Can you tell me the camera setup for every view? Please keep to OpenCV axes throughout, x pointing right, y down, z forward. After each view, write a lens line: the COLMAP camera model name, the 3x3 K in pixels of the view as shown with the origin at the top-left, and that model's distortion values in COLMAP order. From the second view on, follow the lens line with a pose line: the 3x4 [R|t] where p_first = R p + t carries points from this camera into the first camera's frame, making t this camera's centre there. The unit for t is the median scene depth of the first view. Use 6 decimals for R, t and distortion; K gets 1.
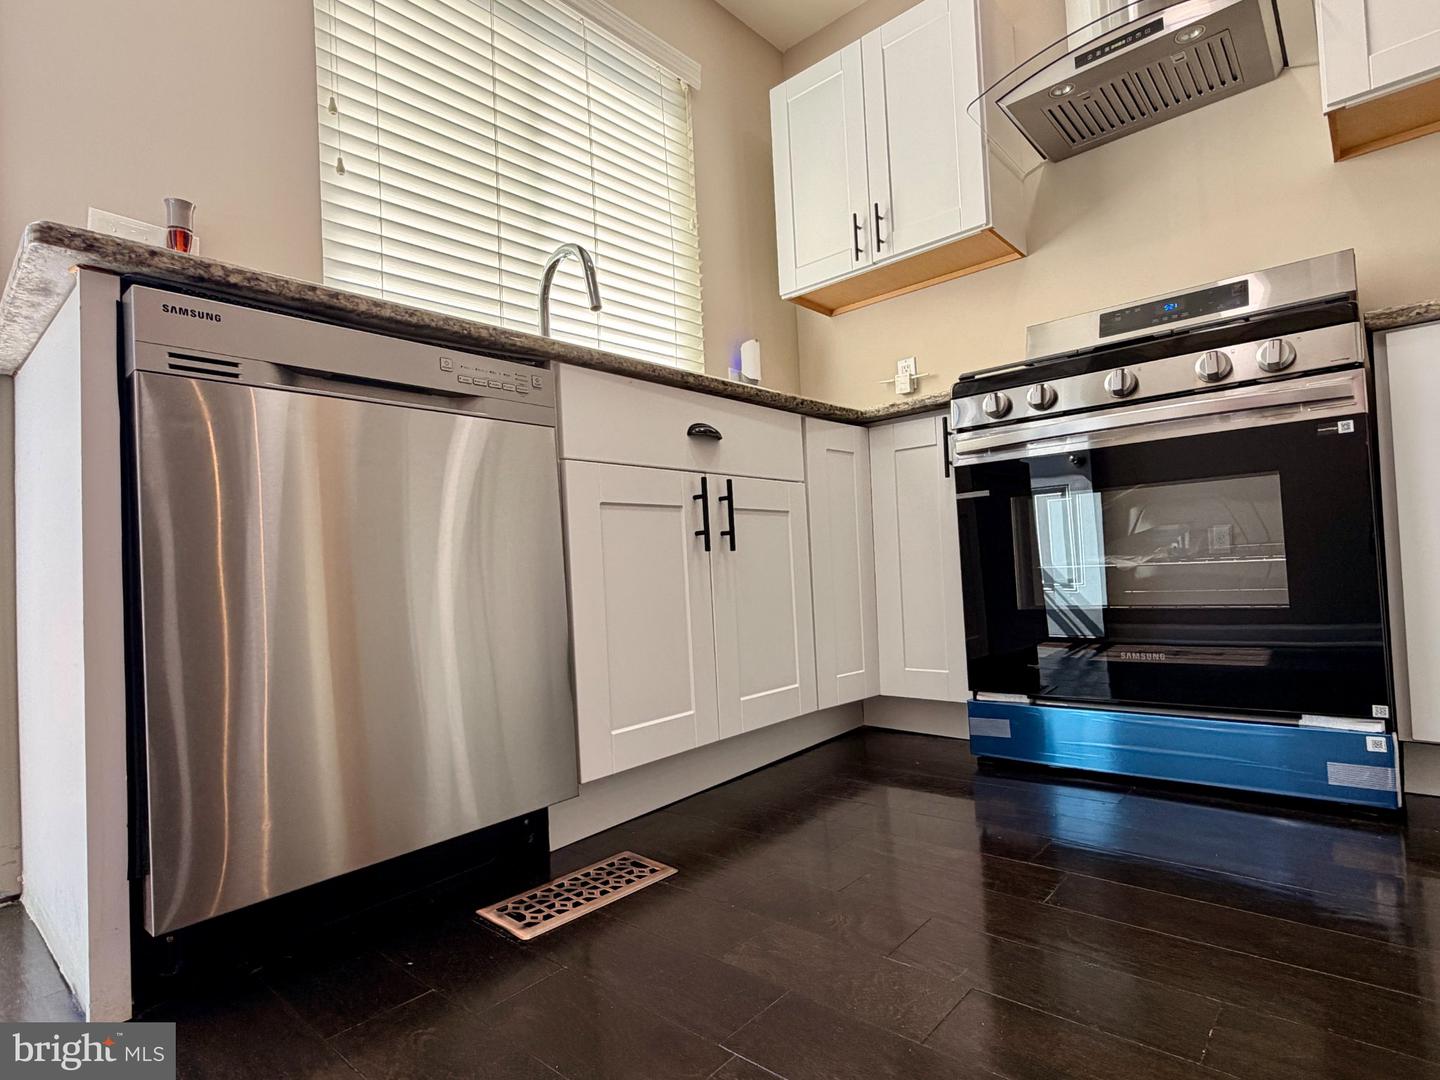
lens RADIAL K [[750.4, 0, 714.5], [0, 750.4, 544.0], [0, 0, 1]] dist [0.003011, -0.002557]
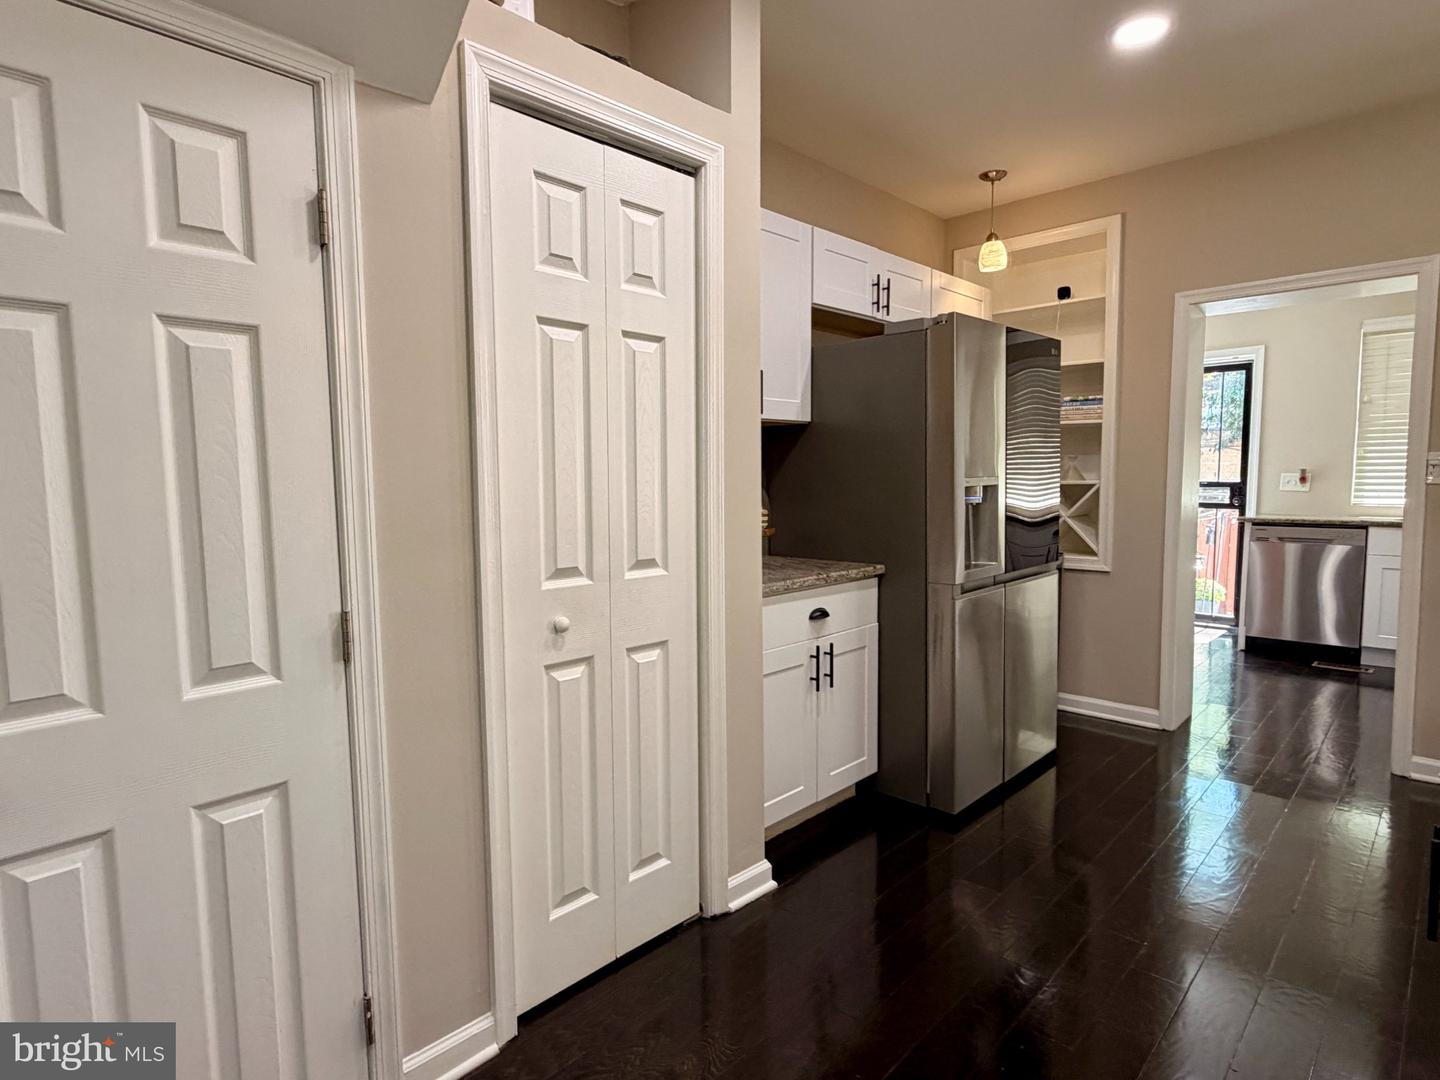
lens RADIAL K [[781.4, 0, 733.2], [0, 781.4, 530.9], [0, 0, 1]] dist [0.002263, -0.000906]
pose [[0.998569, 0.053246, -0.005021, -0.190140], [-0.052413, 0.992967, 0.106158, -0.476605], [0.010638, -0.105743, 0.994337, -0.605825]]
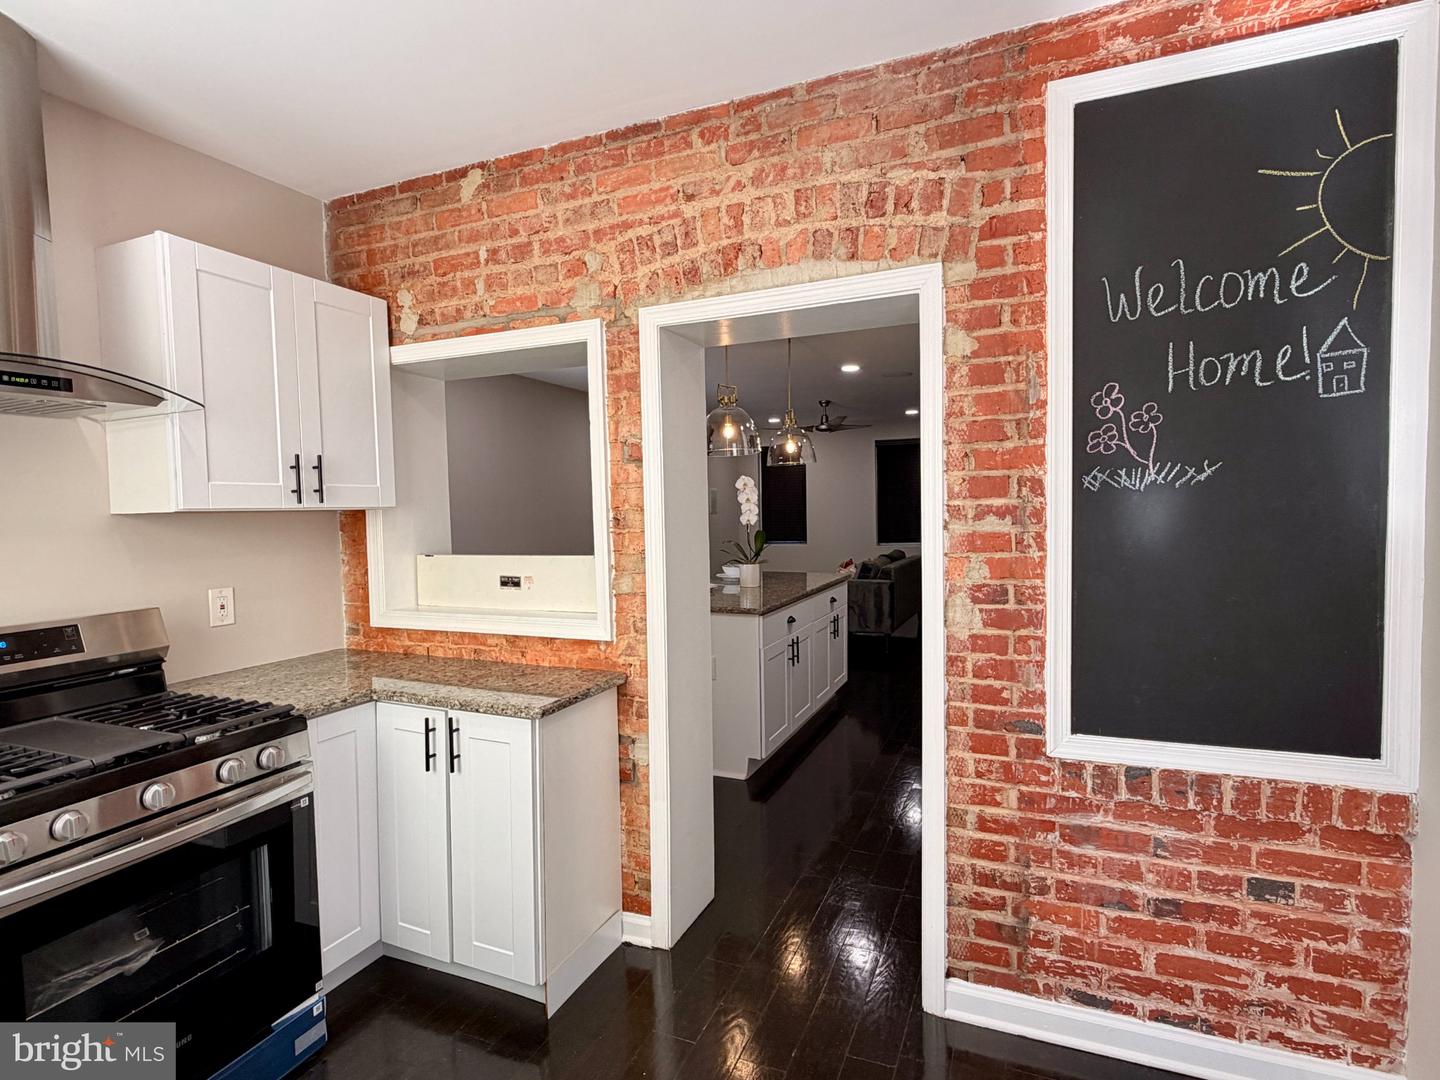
lens RADIAL K [[750.4, 0, 723.6], [0, 750.4, 544.0], [0, 0, 1]] dist [0.003011, -0.002557]
pose [[-0.335911, 0.010614, 0.941834, -0.655048], [0.007084, 0.999937, -0.008743, -0.515185], [-0.941867, 0.003735, -0.335965, 0.582767]]
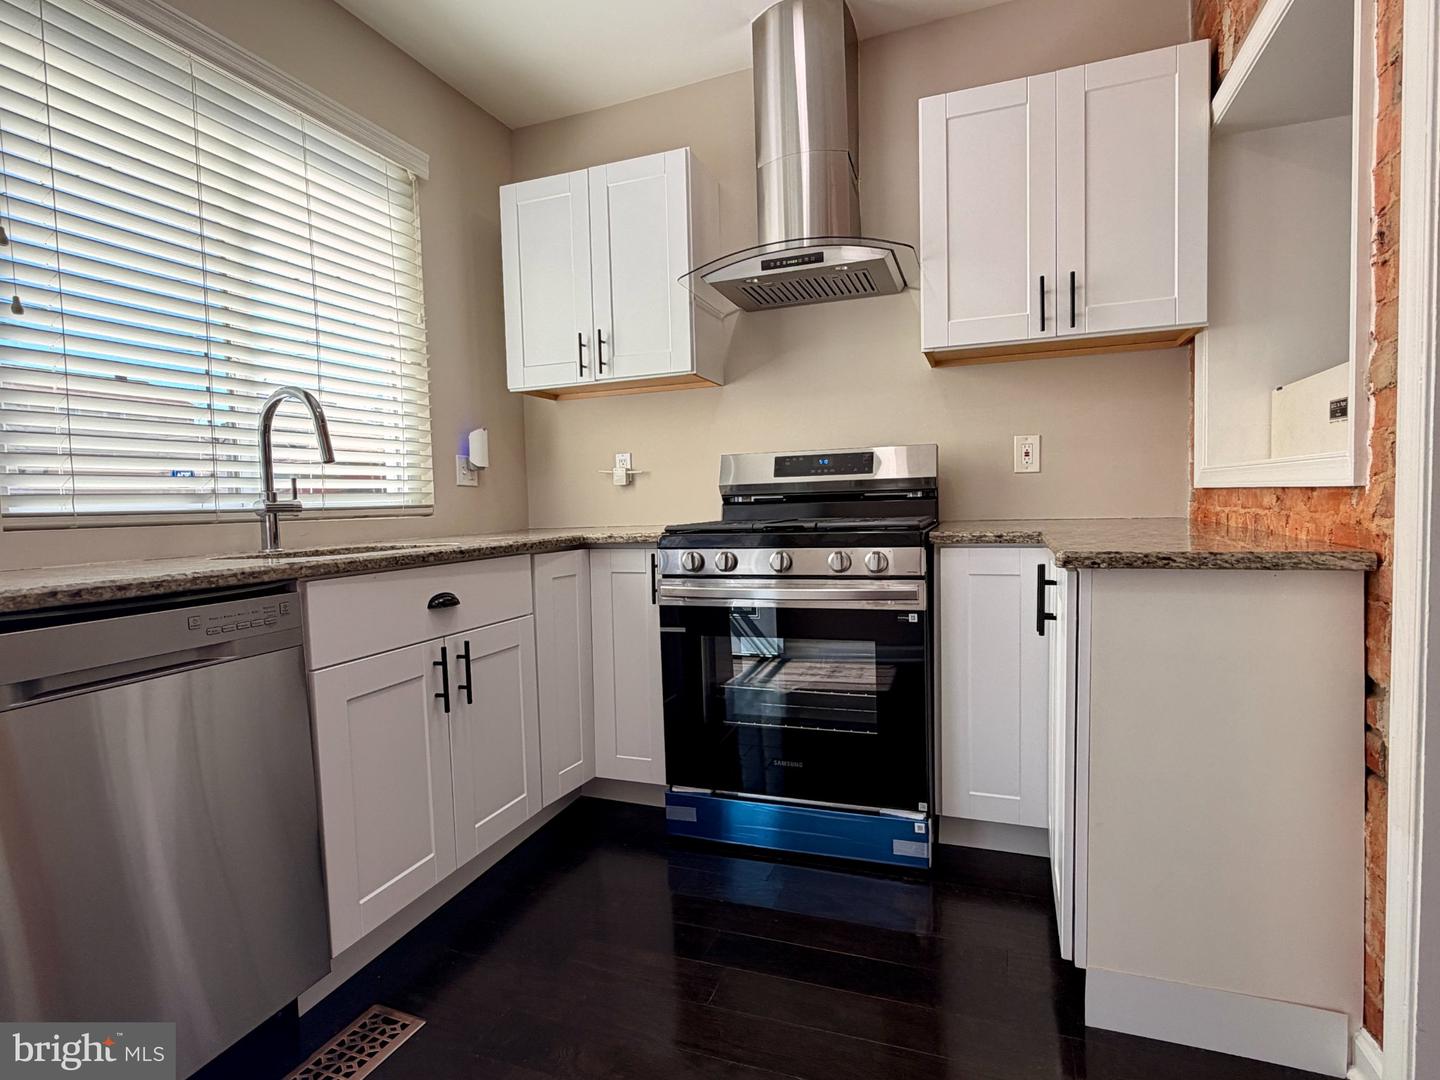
lens RADIAL K [[750.4, 0, 716.3], [0, 750.4, 541.9], [0, 0, 1]] dist [0.003011, -0.002557]
pose [[0.929935, 0.002228, 0.367717, -0.045784], [-0.028092, 0.997490, 0.065000, -0.313357], [-0.366649, -0.070776, 0.927663, -0.168374]]
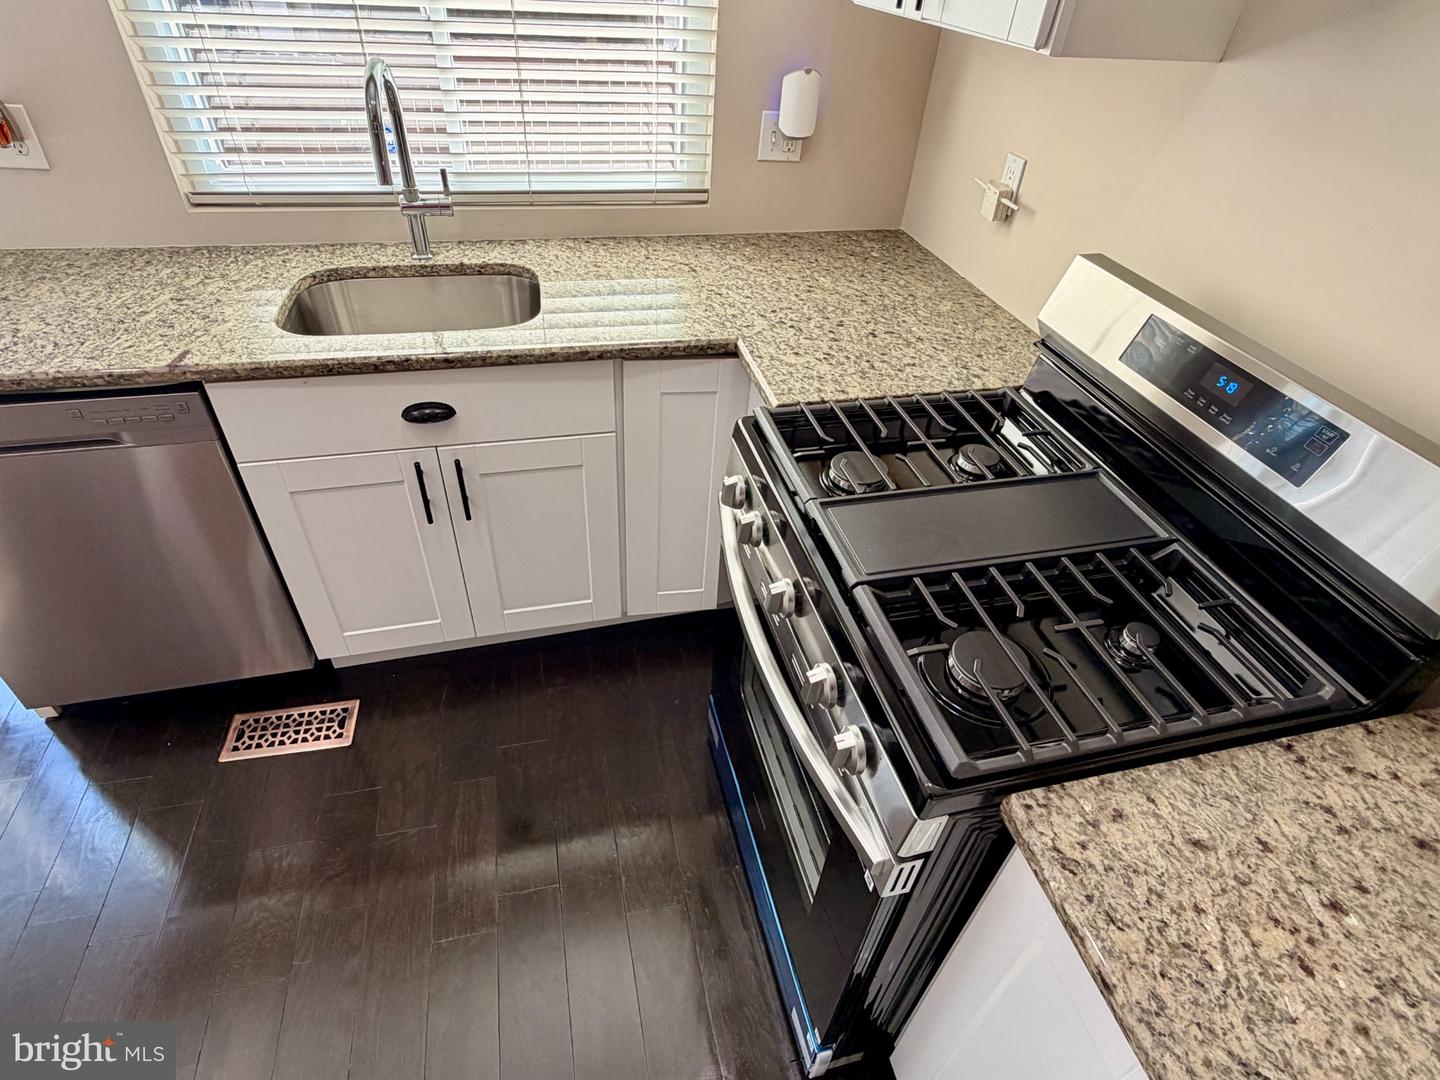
lens RADIAL K [[750.4, 0, 709.4], [0, 750.4, 541.4], [0, 0, 1]] dist [0.003011, -0.002557]
pose [[0.818206, 0.435319, -0.375548, 0.676755], [-0.075469, 0.728883, 0.680466, -0.676555], [0.569950, -0.528419, 0.629230, 0.517791]]
